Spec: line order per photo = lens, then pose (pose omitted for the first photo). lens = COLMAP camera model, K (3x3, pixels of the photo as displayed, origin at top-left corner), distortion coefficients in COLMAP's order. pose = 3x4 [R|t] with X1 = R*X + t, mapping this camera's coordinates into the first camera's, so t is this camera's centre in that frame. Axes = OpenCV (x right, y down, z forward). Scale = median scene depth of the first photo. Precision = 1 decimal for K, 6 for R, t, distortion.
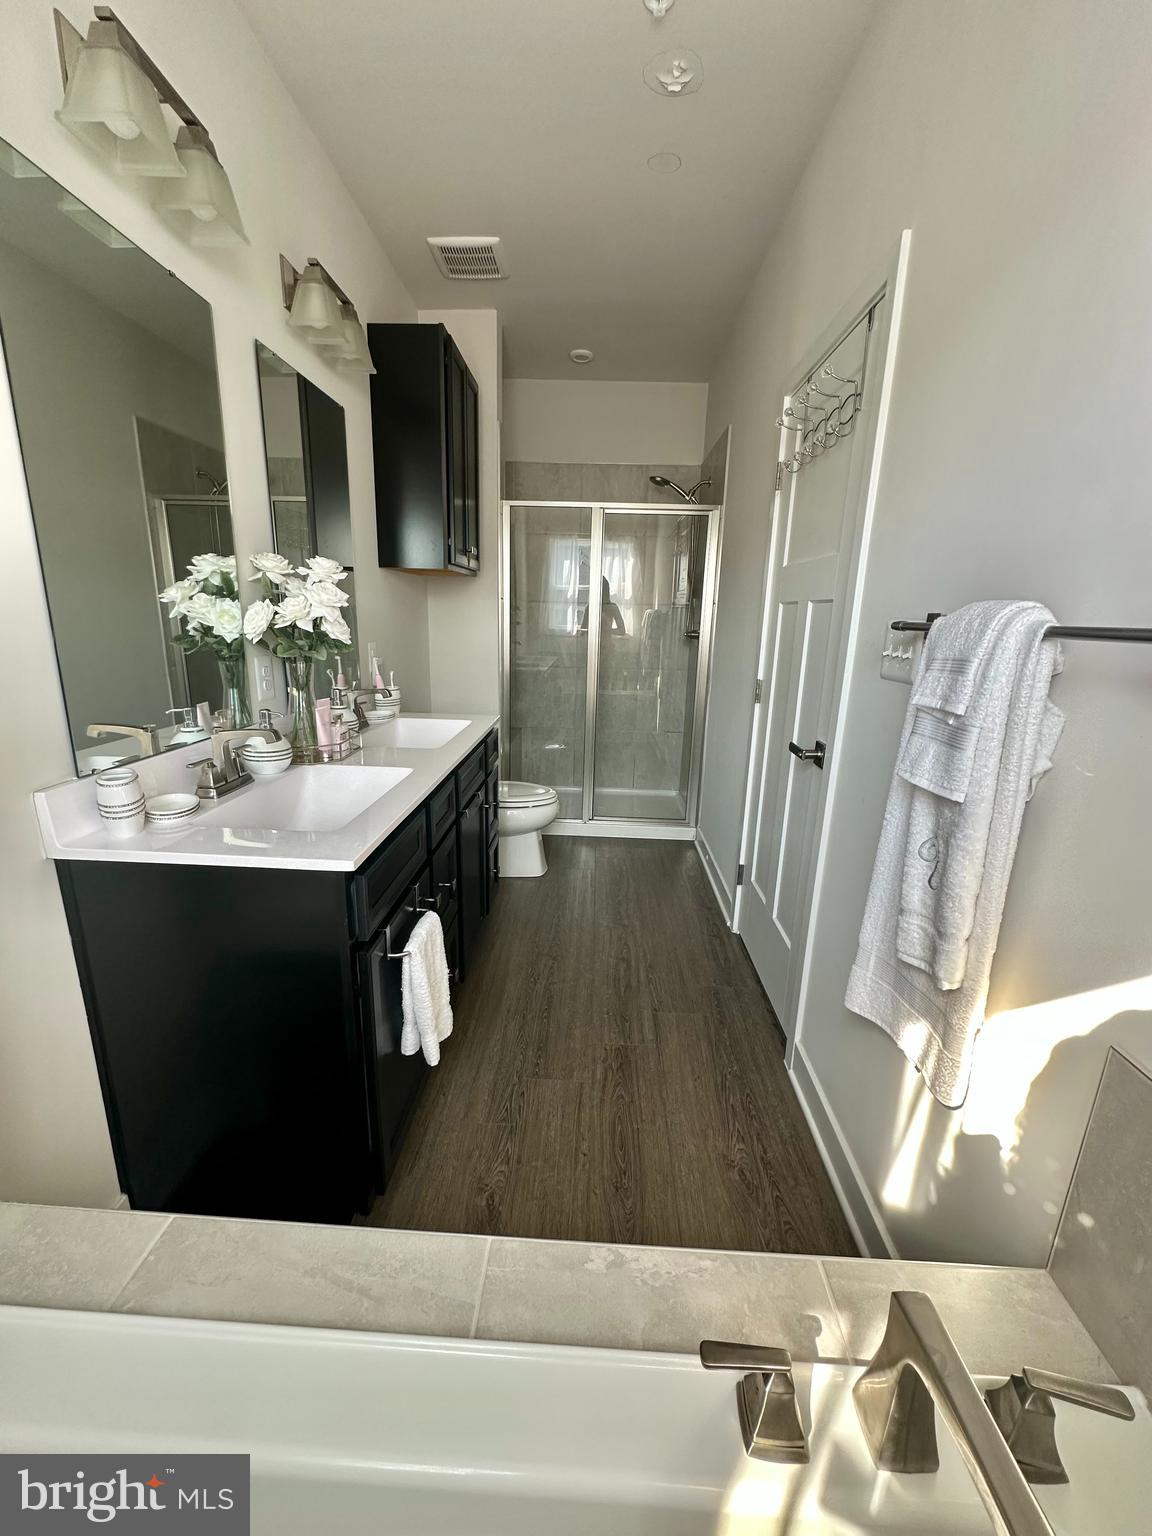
lens RADIAL K [[617.2, 0, 571.8], [0, 617.2, 770.7], [0, 0, 1]] dist [-0.001957, 0.000461]
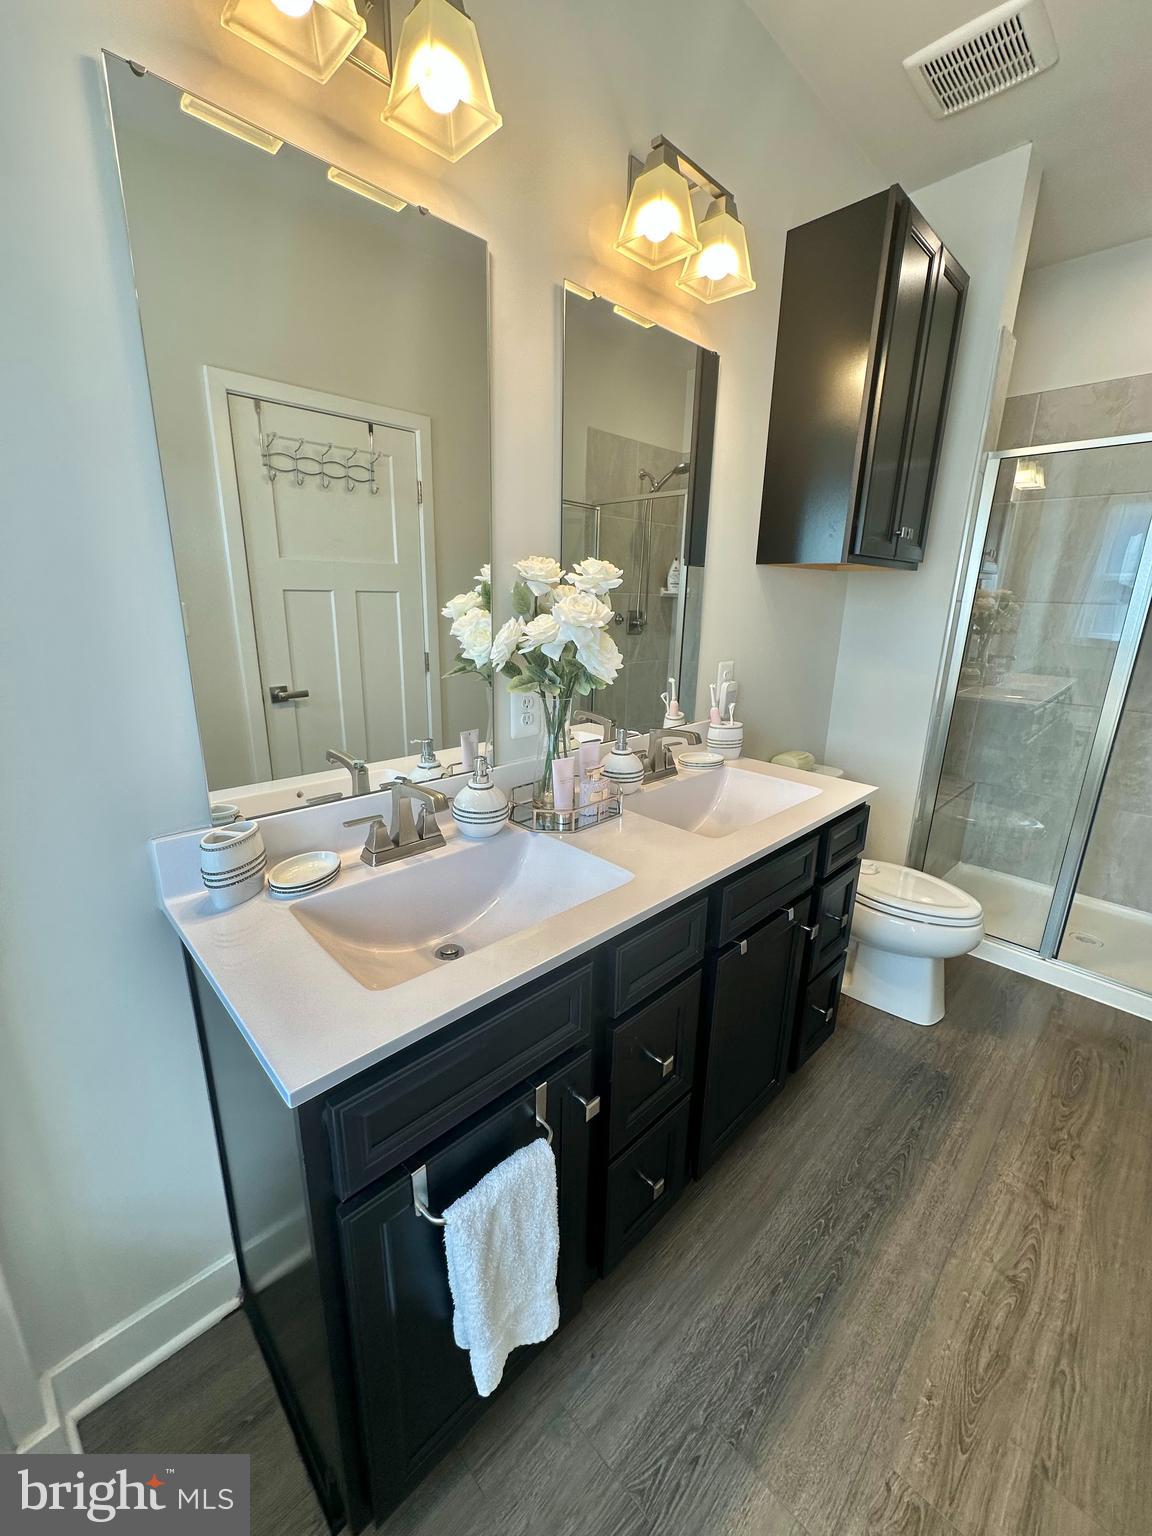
lens RADIAL K [[617.2, 0, 571.8], [0, 617.2, 770.7], [0, 0, 1]] dist [-0.001957, 0.000461]
pose [[0.731994, 0.175654, -0.658278, 0.083310], [-0.169303, 0.982783, 0.073982, -0.116094], [0.659940, 0.057295, 0.749130, 0.351066]]
